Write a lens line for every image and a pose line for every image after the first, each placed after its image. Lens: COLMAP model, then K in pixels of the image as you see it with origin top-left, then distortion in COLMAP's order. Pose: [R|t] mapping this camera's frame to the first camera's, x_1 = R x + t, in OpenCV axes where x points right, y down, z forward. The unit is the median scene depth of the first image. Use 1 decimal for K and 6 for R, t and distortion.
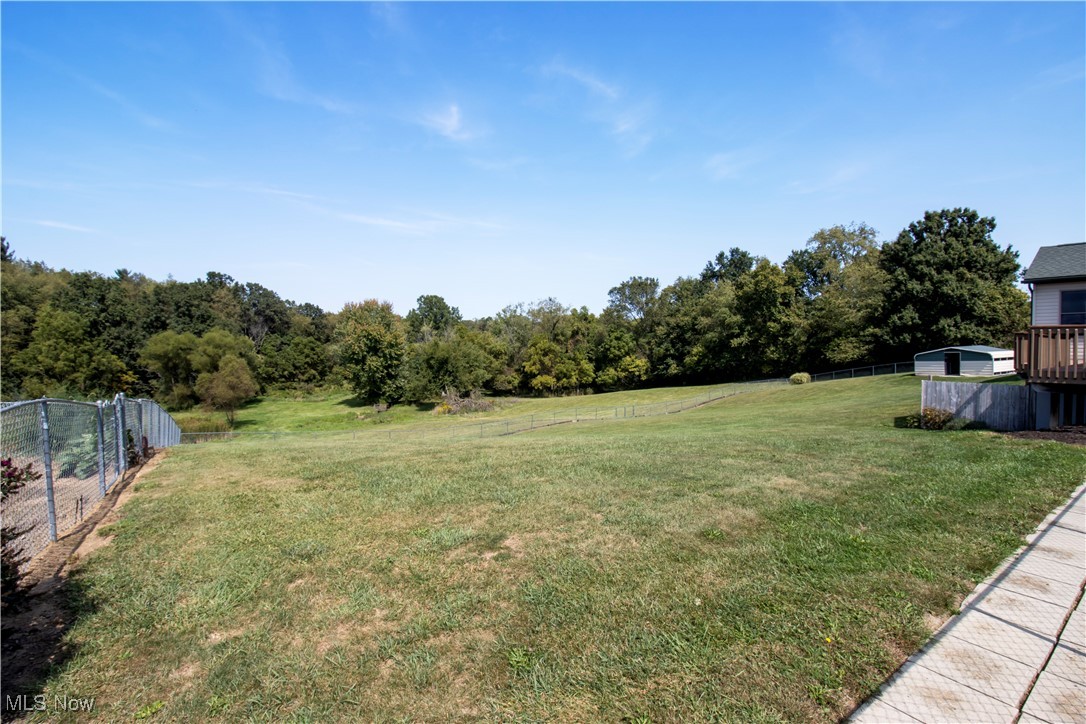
lens RADIAL K [[510.2, 0, 541.0], [0, 510.2, 361.4], [0, 0, 1]] dist [-0.007243, -0.002818]
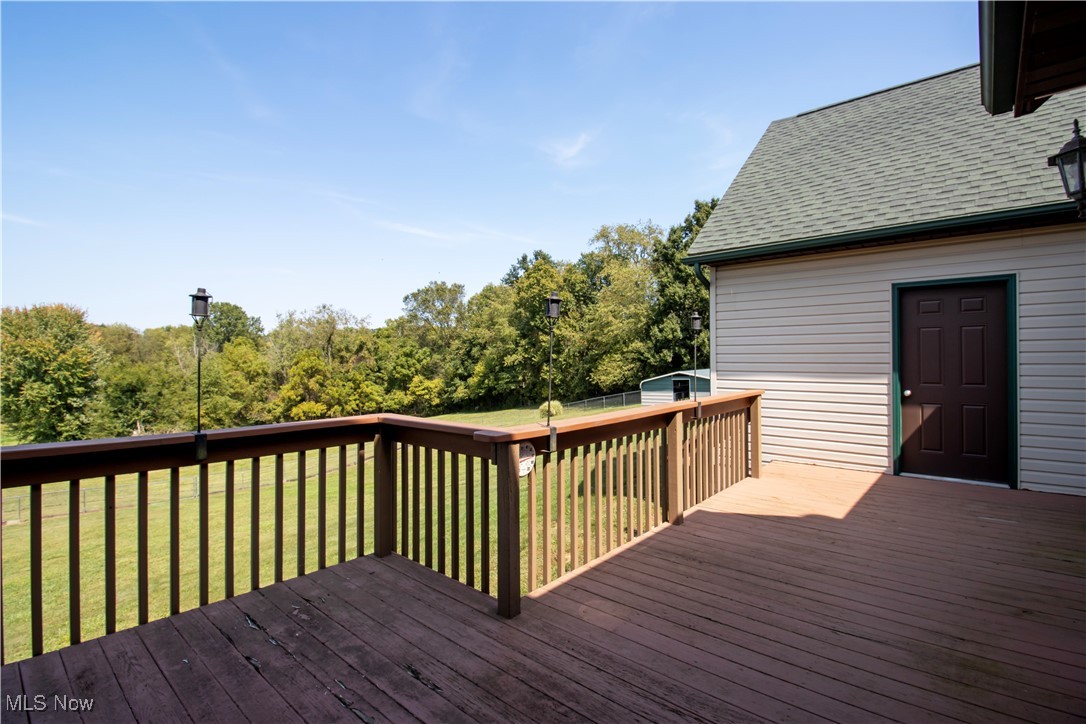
lens RADIAL K [[510.2, 0, 543.0], [0, 510.2, 356.1], [0, 0, 1]] dist [-0.007243, -0.002818]
pose [[0.977134, -0.006748, 0.212516, 0.213189], [0.014446, 0.999294, -0.034694, -0.012186], [-0.212131, 0.036970, 0.976542, 0.160240]]
